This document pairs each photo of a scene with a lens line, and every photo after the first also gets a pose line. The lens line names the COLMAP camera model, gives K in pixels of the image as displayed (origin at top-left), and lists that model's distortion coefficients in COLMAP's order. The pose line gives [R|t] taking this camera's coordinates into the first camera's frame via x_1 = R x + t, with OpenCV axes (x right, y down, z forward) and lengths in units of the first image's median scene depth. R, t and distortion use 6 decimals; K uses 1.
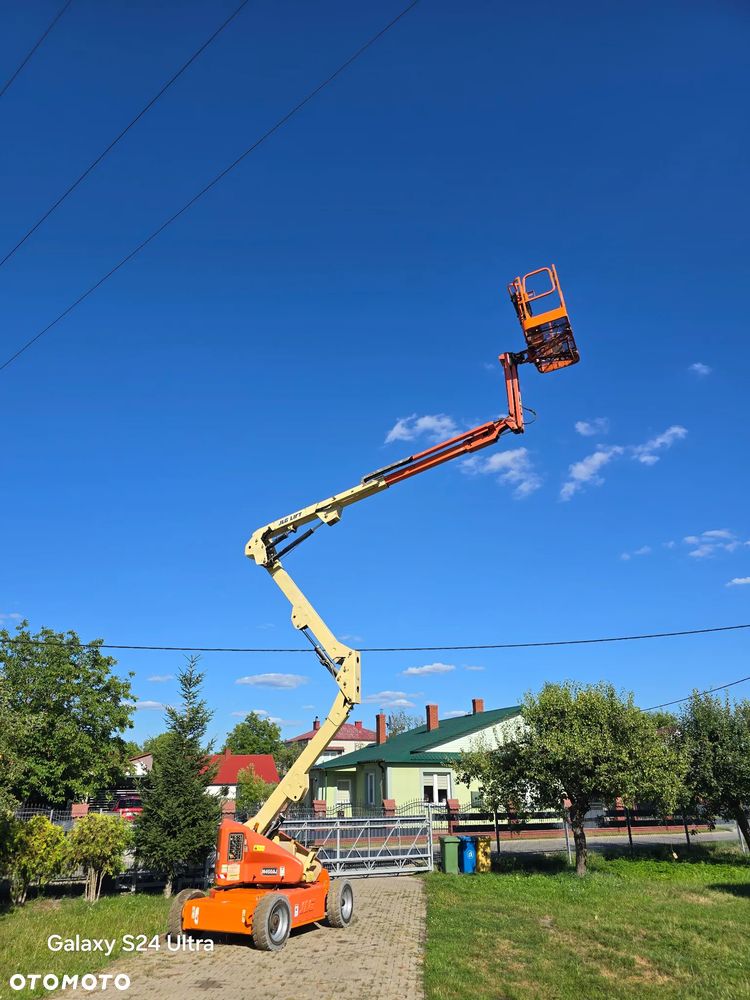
lens RADIAL K [[671.6, 0, 366.9], [0, 671.6, 495.8], [0, 0, 1]] dist [0.051537, -0.045171]
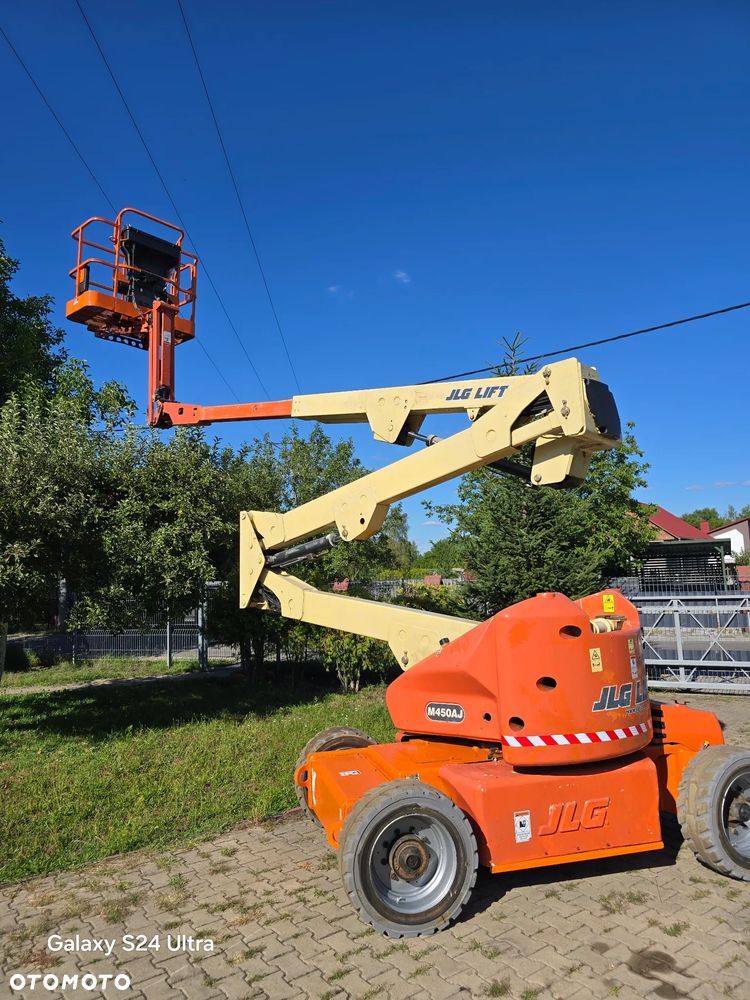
lens RADIAL K [[671.6, 0, 360.6], [0, 671.6, 493.3], [0, 0, 1]] dist [0.051537, -0.045171]
pose [[0.652589, -0.109854, -0.749706, 0.087865], [0.330459, 0.931641, 0.151138, 0.249095], [0.681854, -0.346378, 0.644281, 0.529437]]
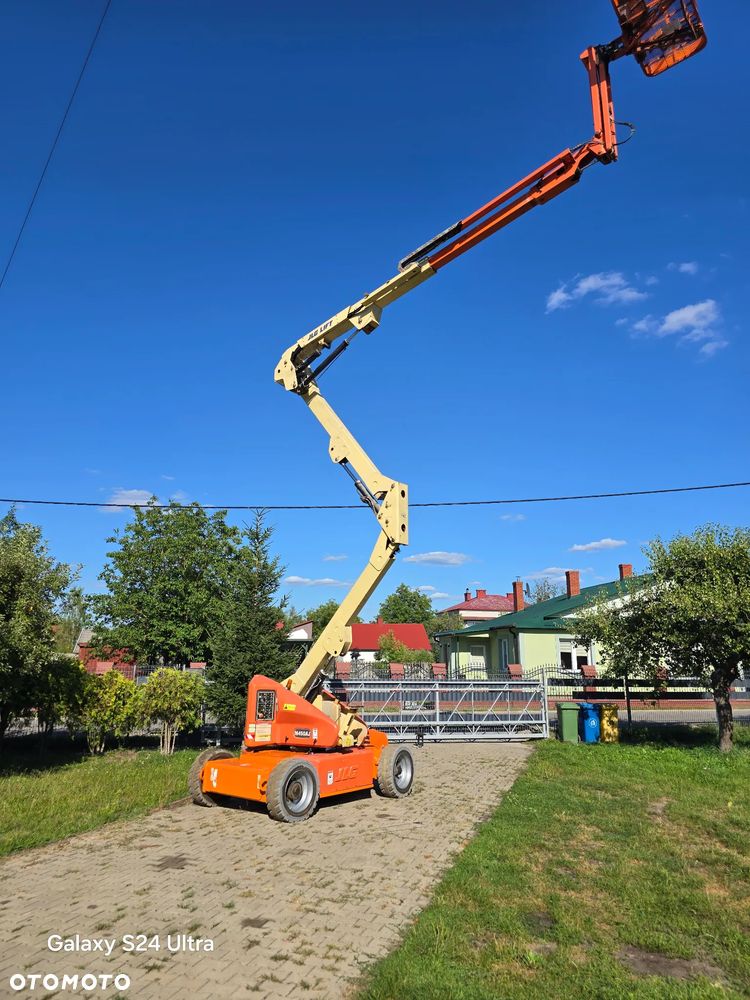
lens RADIAL K [[671.6, 0, 373.1], [0, 671.6, 483.5], [0, 0, 1]] dist [0.051537, -0.045171]
pose [[0.974058, -0.044194, -0.221940, 0.103630], [0.078117, 0.986125, 0.146478, 0.088882], [0.212387, -0.160016, 0.963995, 0.177278]]
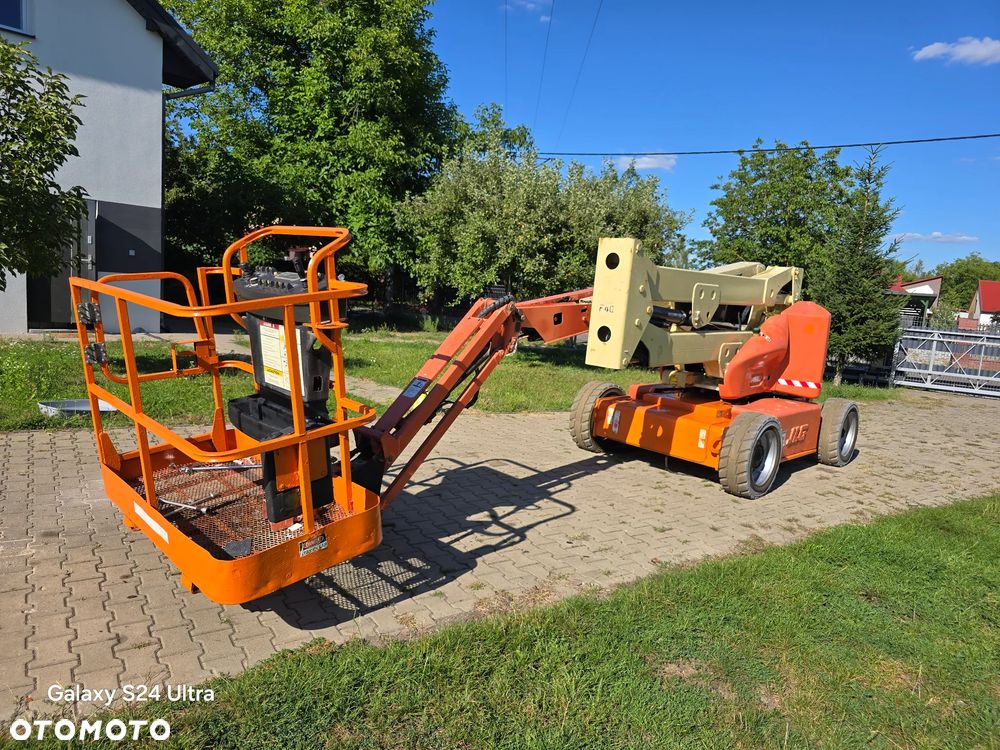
lens RADIAL K [[671.6, 0, 489.5], [0, 671.6, 377.2], [0, 0, 1]] dist [0.051537, -0.045171]
pose [[0.618607, 0.157960, -0.769658, 0.162164], [0.236647, 0.896635, 0.374223, 0.067324], [0.749215, -0.413634, 0.517284, 0.076806]]
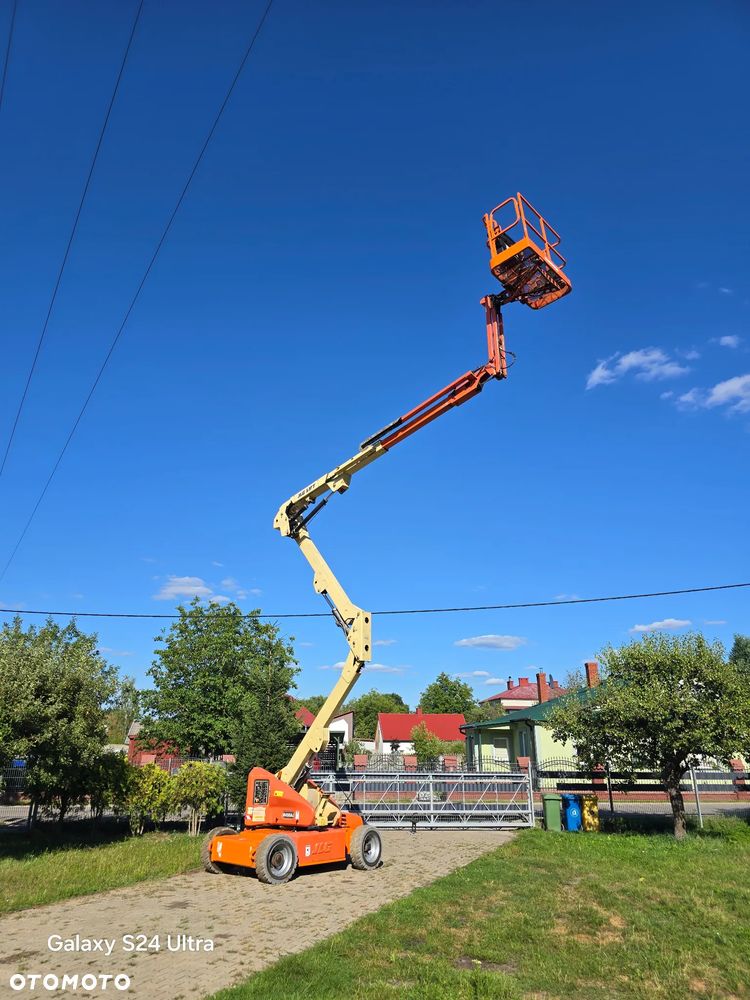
lens RADIAL K [[671.6, 0, 363.3], [0, 671.6, 489.6], [0, 0, 1]] dist [0.051537, -0.045171]
pose [[0.950260, -0.099691, -0.295071, 0.245353], [0.112692, 0.993254, 0.027342, 0.011659], [0.290355, -0.059234, 0.955084, 0.016795]]
